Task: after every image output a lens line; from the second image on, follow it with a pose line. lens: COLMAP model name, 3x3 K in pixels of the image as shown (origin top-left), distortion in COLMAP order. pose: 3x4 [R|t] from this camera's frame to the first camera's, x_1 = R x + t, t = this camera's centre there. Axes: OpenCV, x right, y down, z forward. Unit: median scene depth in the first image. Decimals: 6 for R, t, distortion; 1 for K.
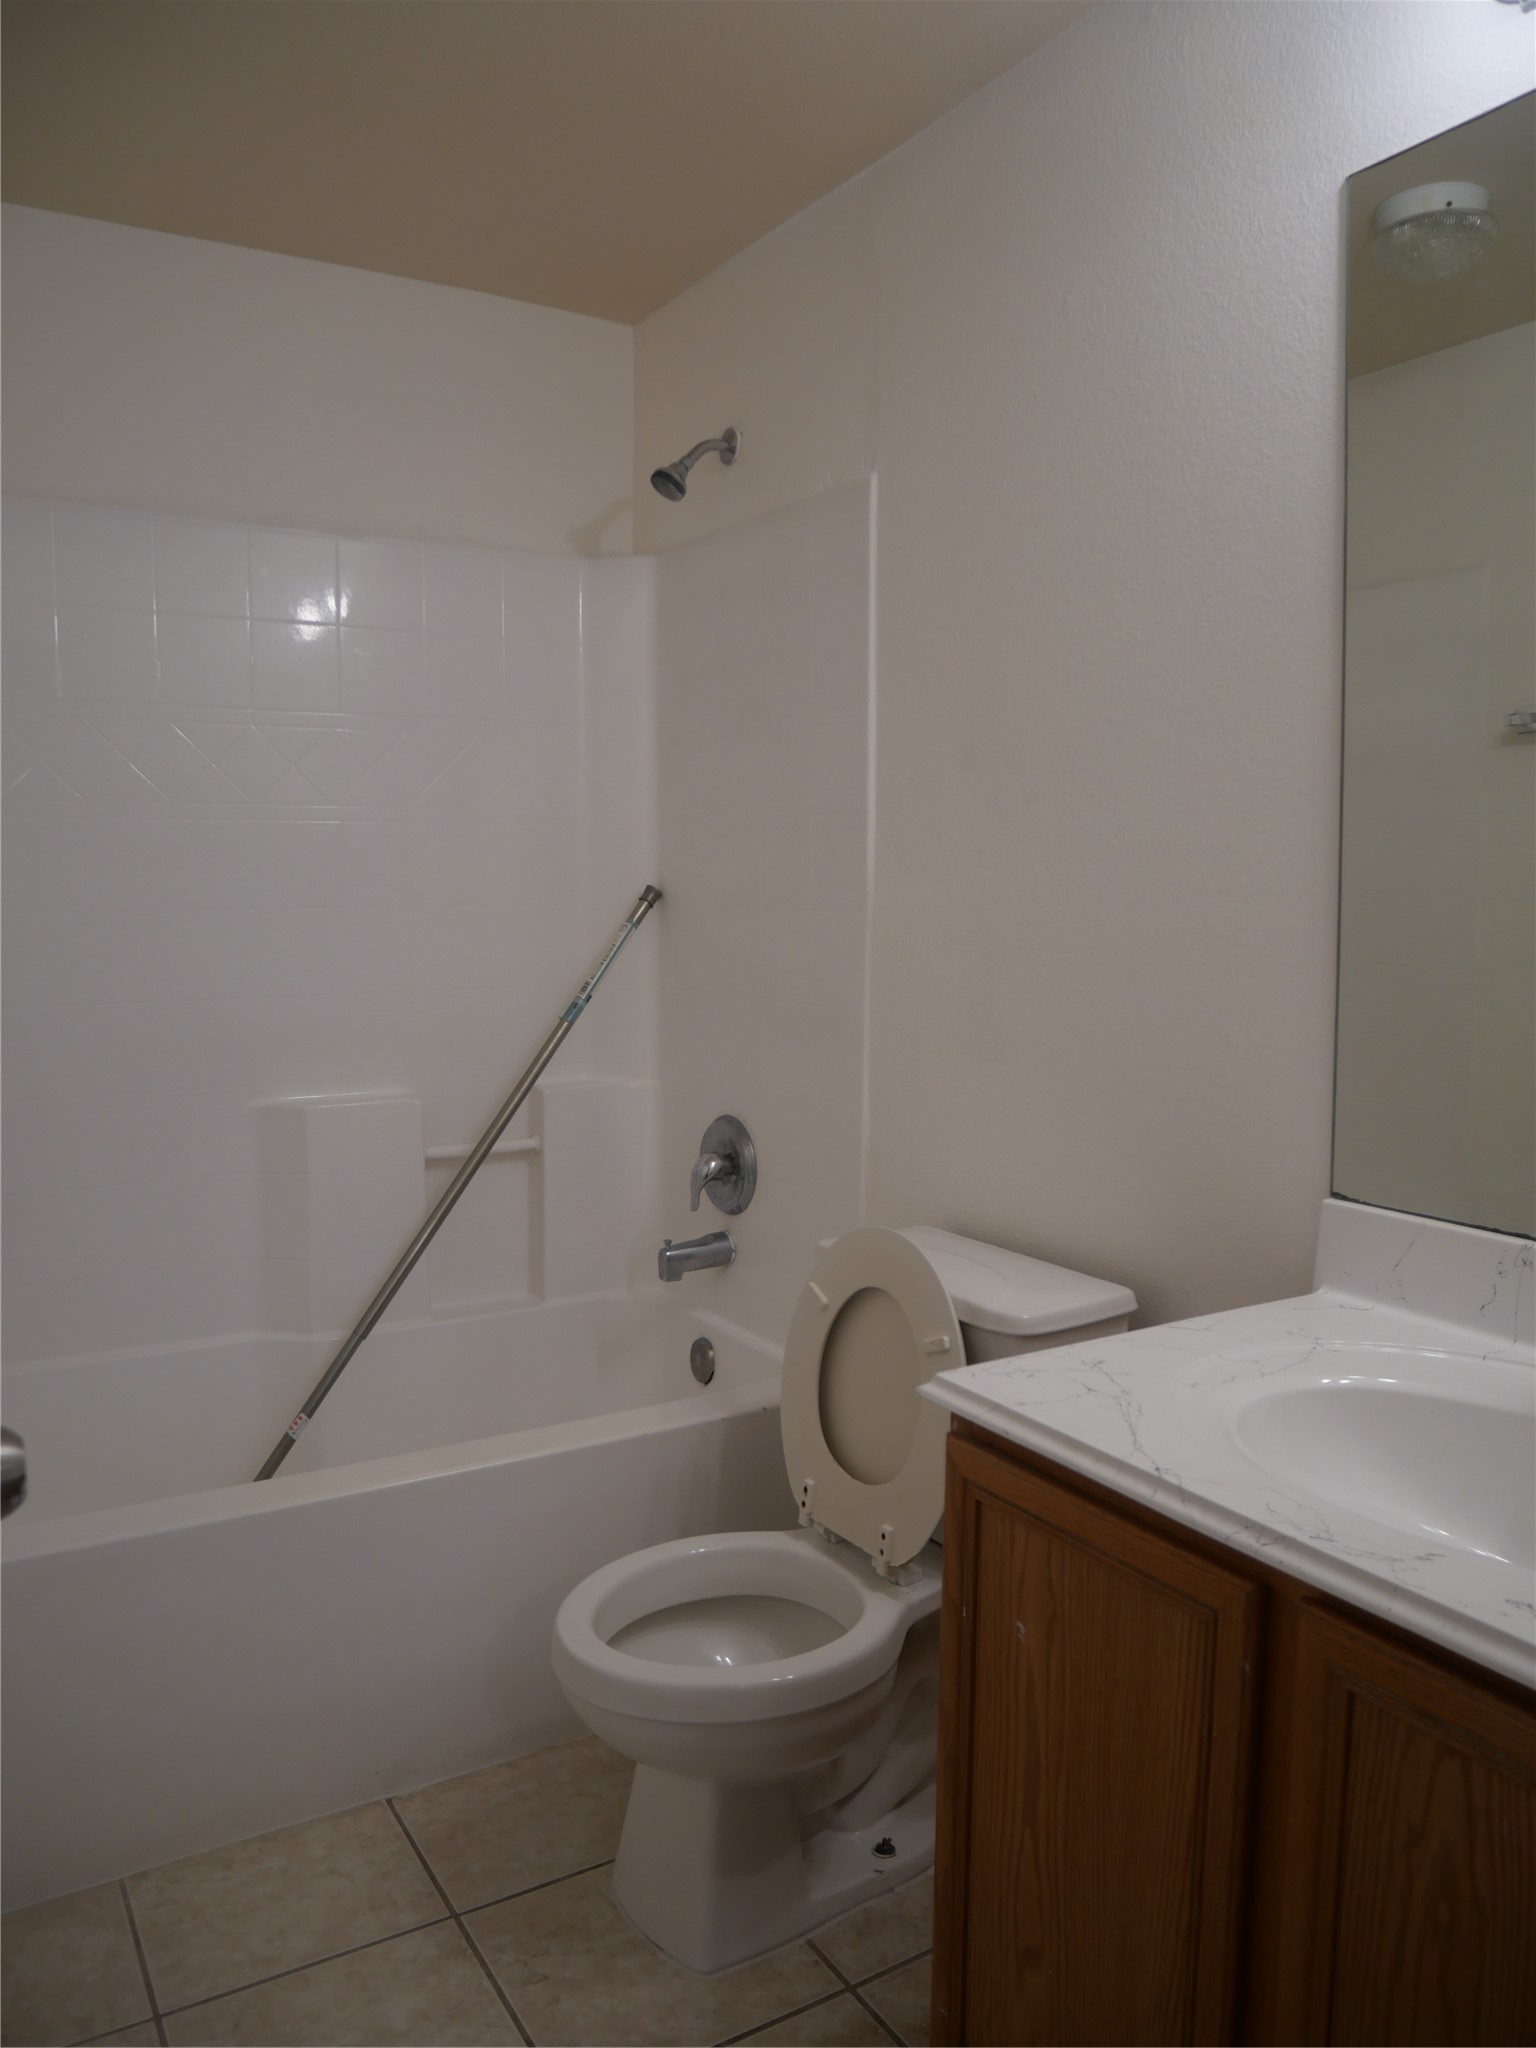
lens RADIAL K [[1497.4, 0, 768.0], [0, 1497.4, 1024.0], [0, 0, 1]] dist [-0.073751, 0.034657]
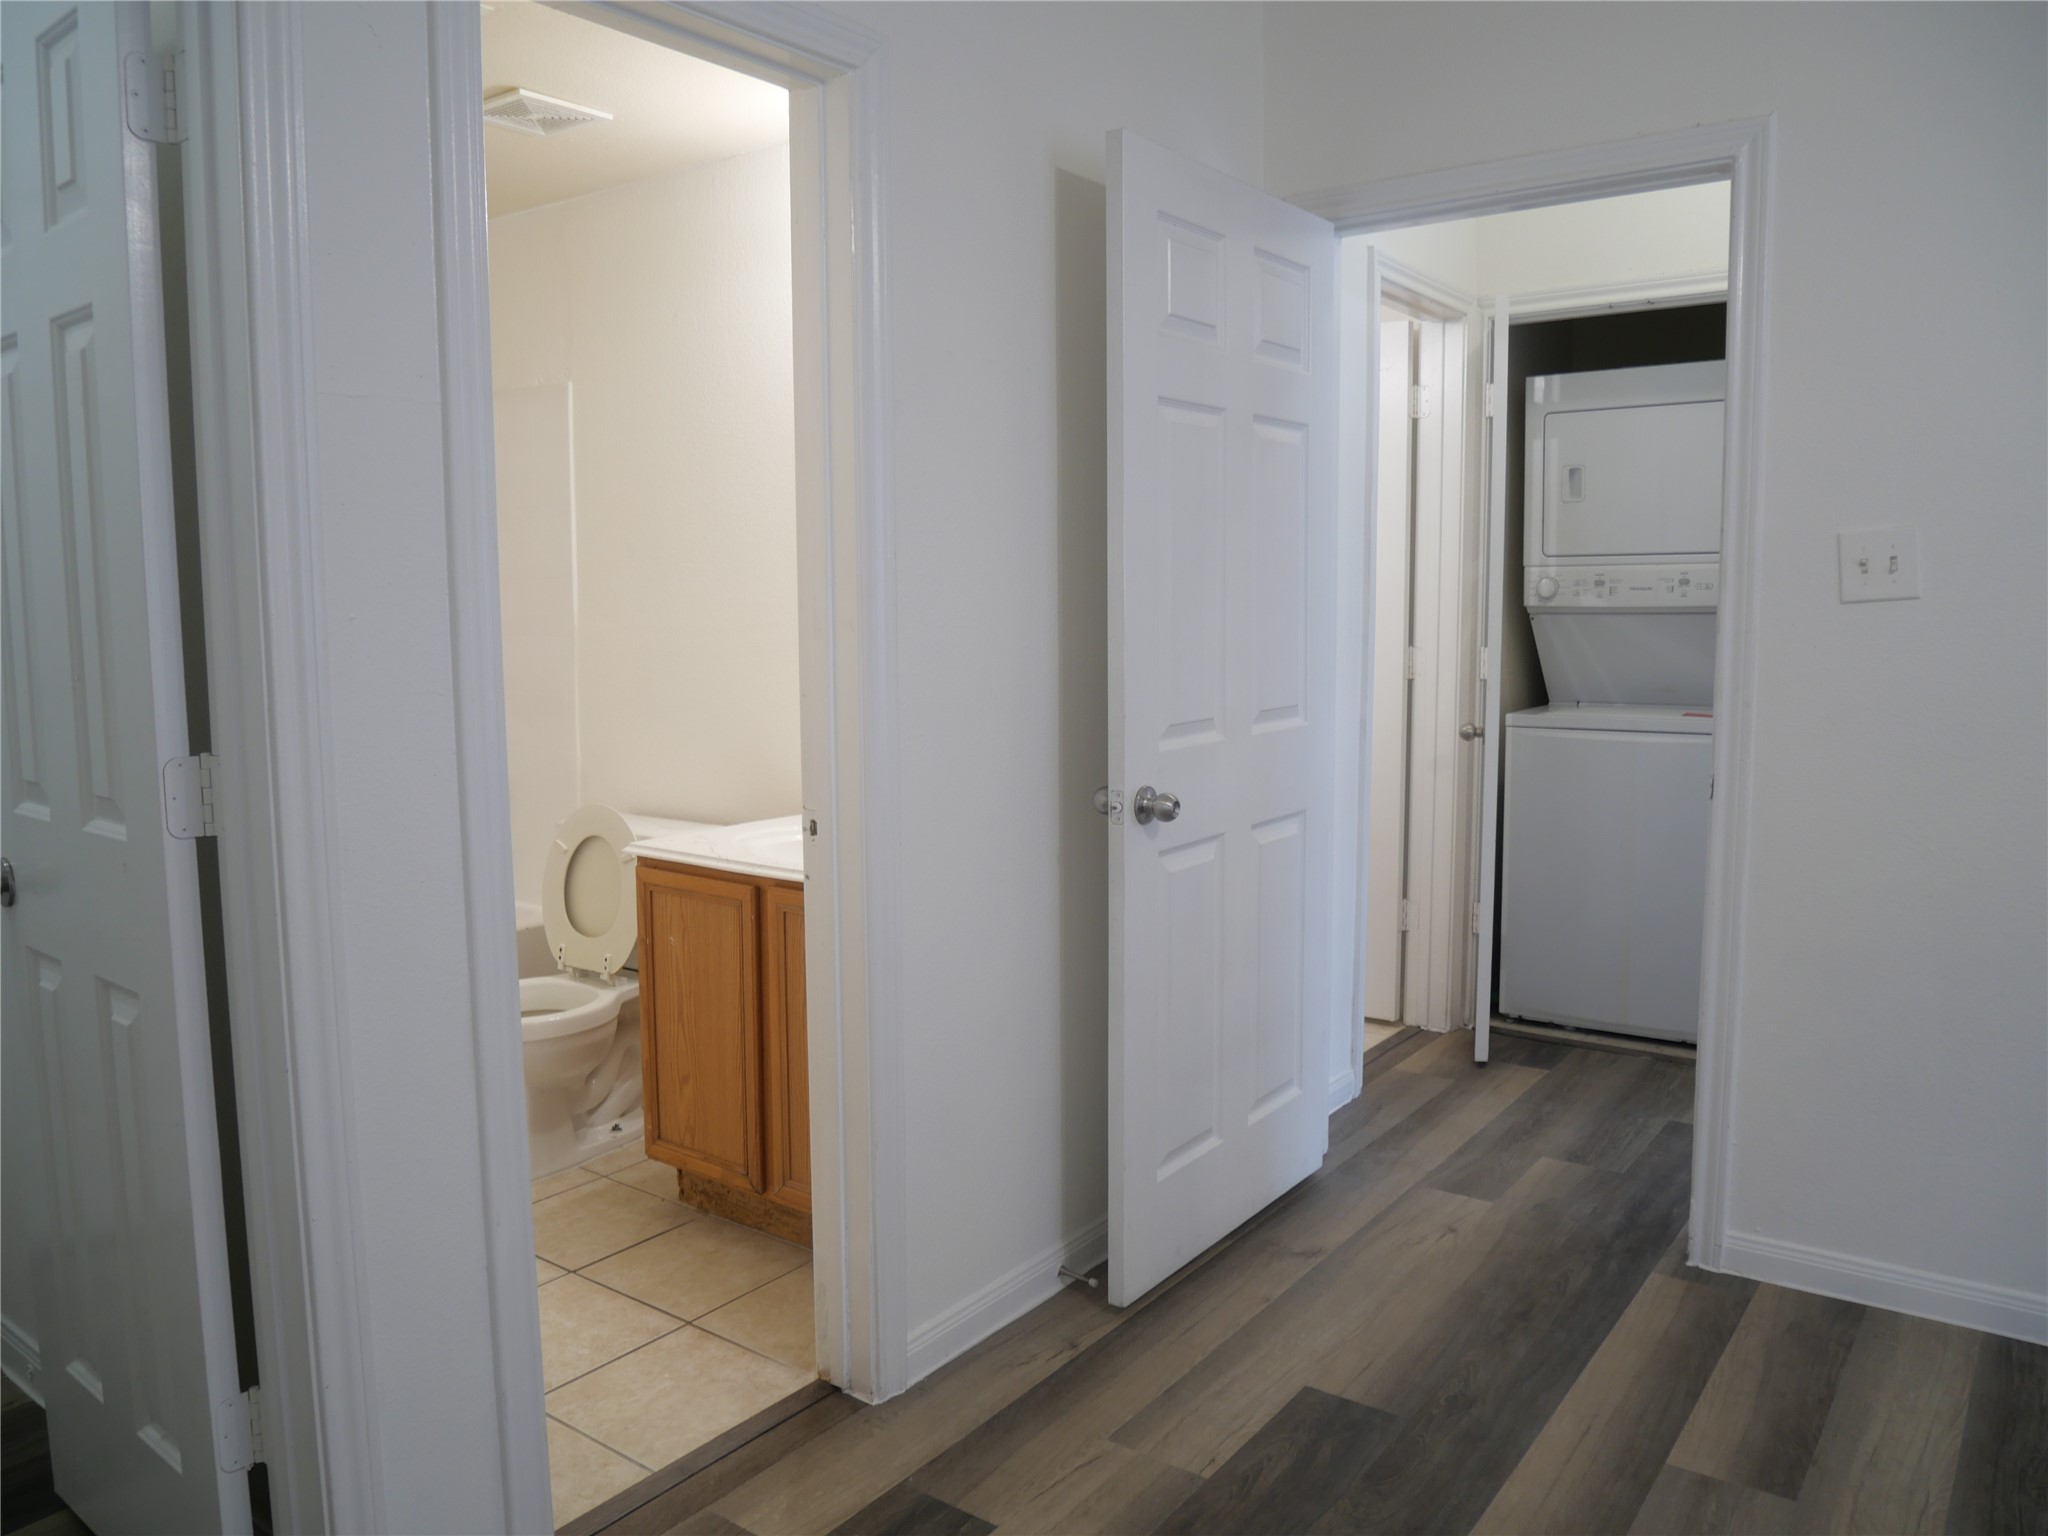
lens RADIAL K [[1497.4, 0, 1029.3], [0, 1497.4, 760.8], [0, 0, 1]] dist [-0.073751, 0.034657]
pose [[0.924399, -0.046541, 0.378577, -0.125107], [0.038596, 0.998847, 0.028553, 0.046939], [-0.379469, -0.011782, 0.925129, -0.934826]]
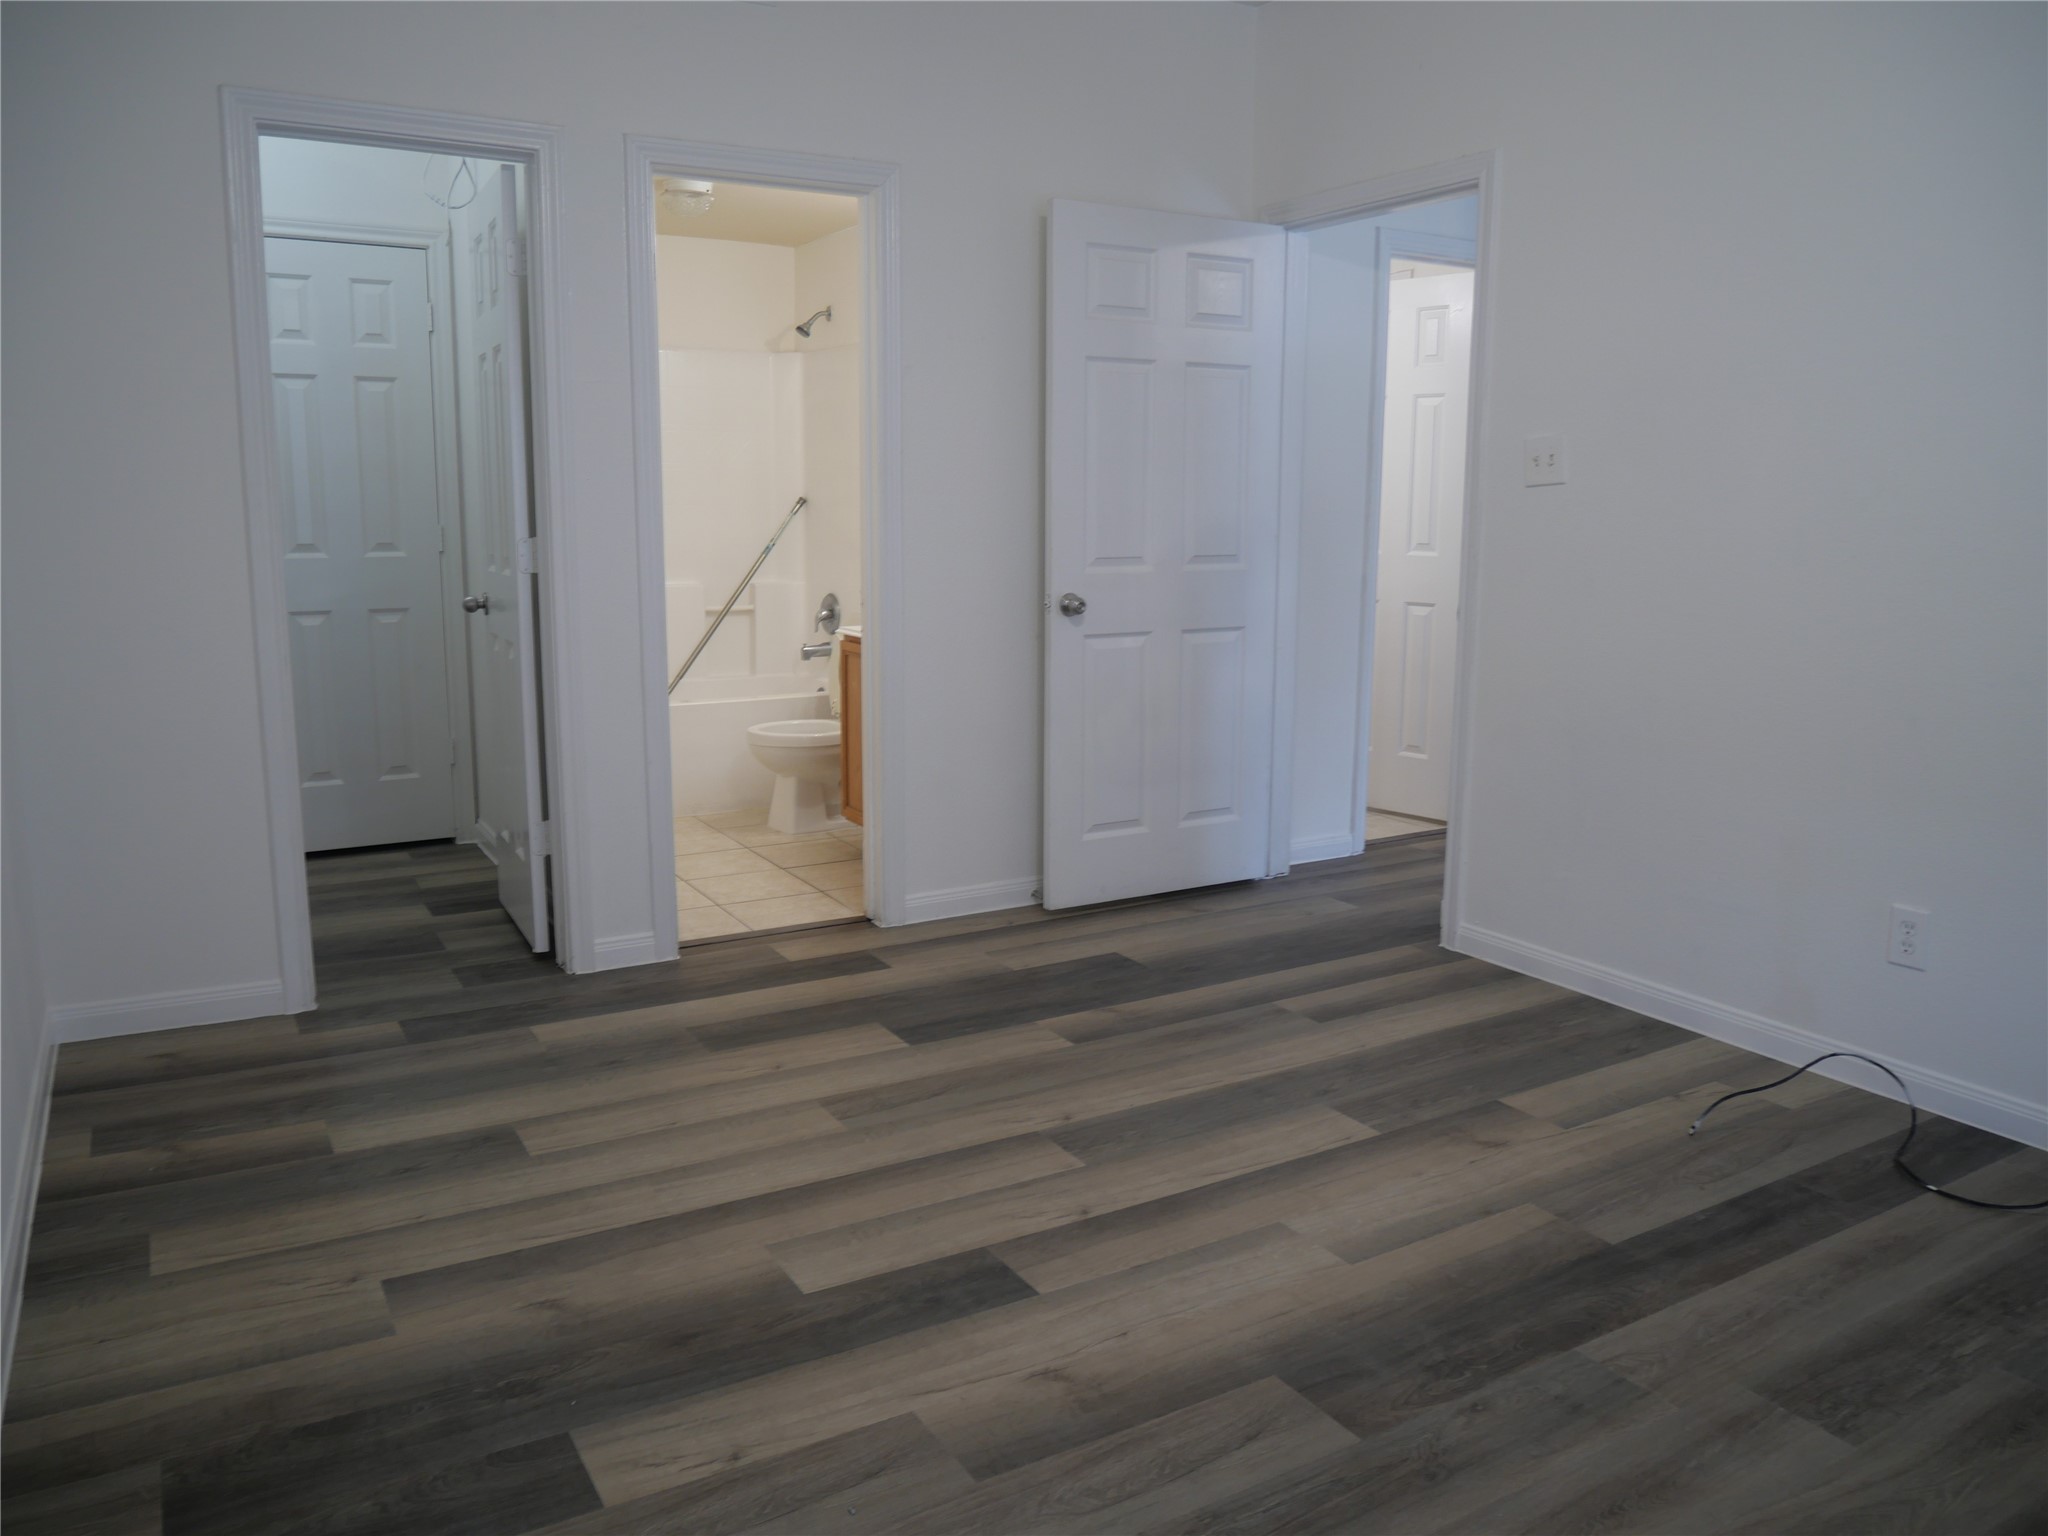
lens RADIAL K [[1497.4, 0, 1029.3], [0, 1497.4, 760.8], [0, 0, 1]] dist [-0.073751, 0.034657]
pose [[0.999949, 0.009271, -0.003913, 0.422162], [-0.008908, 0.996387, 0.084463, 0.171329], [0.004682, -0.084424, 0.996419, -1.964867]]
